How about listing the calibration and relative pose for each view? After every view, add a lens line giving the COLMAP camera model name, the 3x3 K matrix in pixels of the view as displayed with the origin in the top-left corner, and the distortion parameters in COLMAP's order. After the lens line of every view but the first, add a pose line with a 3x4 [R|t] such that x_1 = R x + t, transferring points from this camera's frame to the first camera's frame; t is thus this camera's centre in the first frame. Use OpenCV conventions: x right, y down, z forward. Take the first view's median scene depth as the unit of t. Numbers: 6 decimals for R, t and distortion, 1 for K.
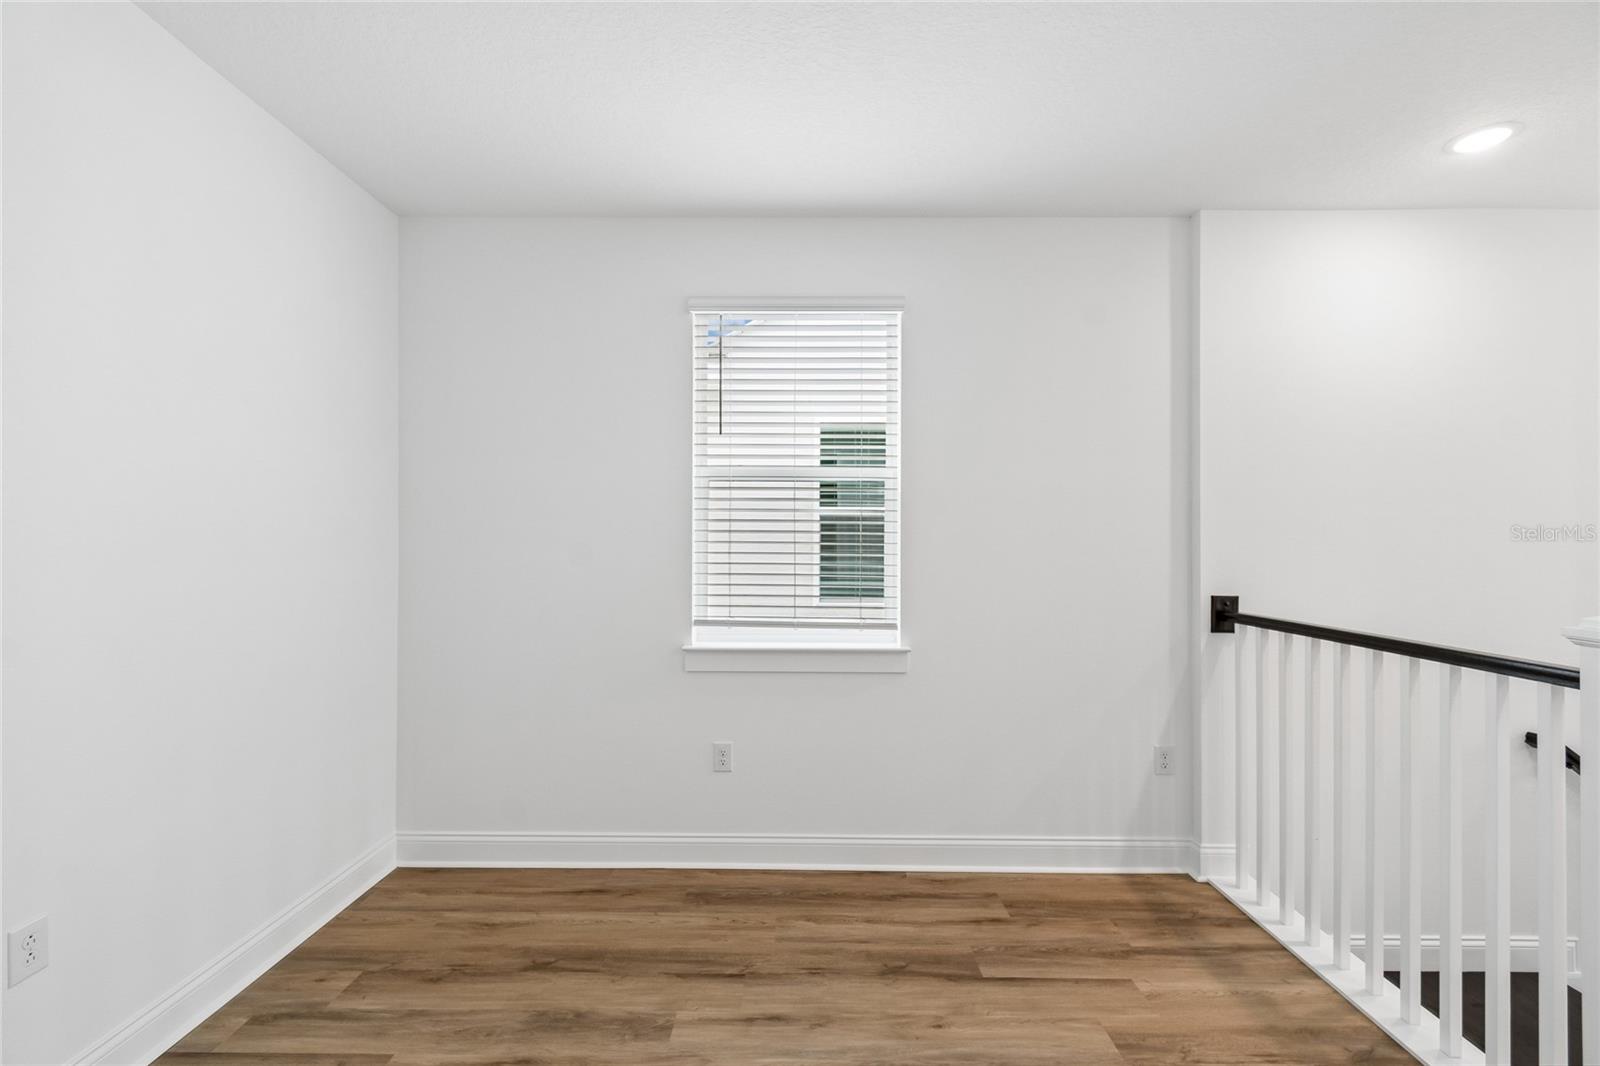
lens RADIAL K [[703.0, 0, 800.0], [0, 703.0, 533.0], [0, 0, 1]] dist [0.005846, -0.004079]
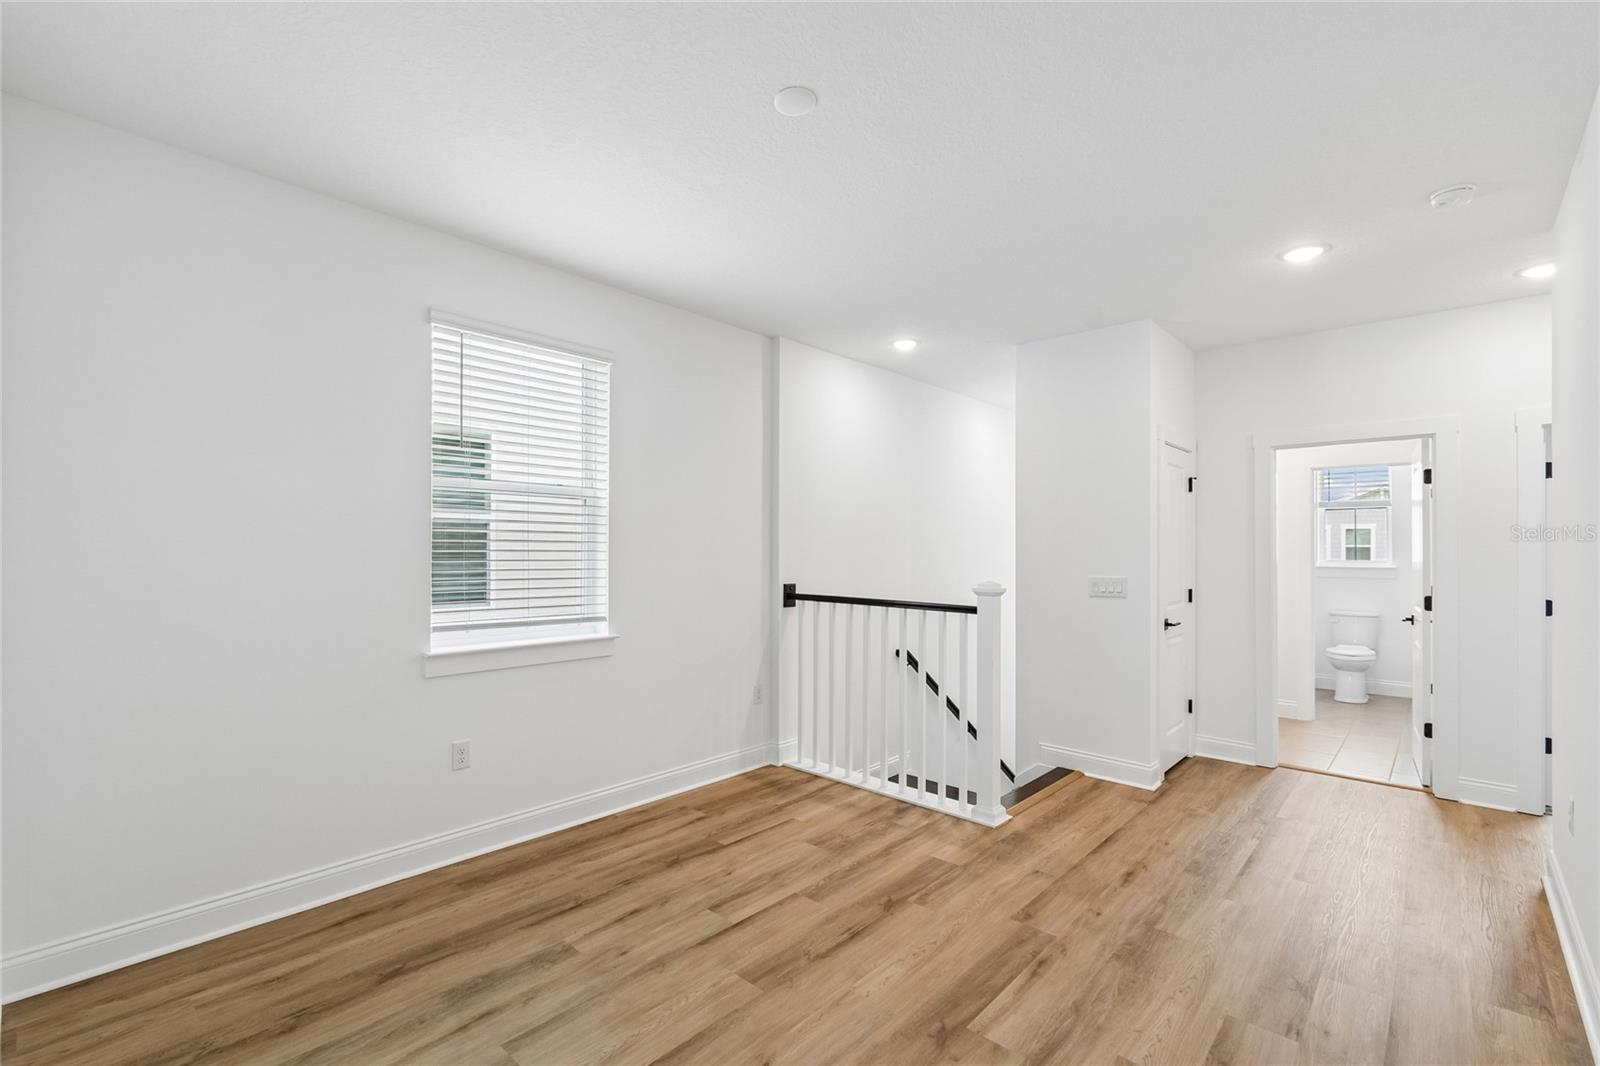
lens RADIAL K [[703.0, 0, 800.0], [0, 703.0, 533.0], [0, 0, 1]] dist [0.005846, -0.004079]
pose [[0.668775, 0.016346, 0.743285, -0.634061], [-0.014680, 0.999854, -0.008779, -0.012759], [-0.743320, -0.005040, 0.668917, -0.087802]]
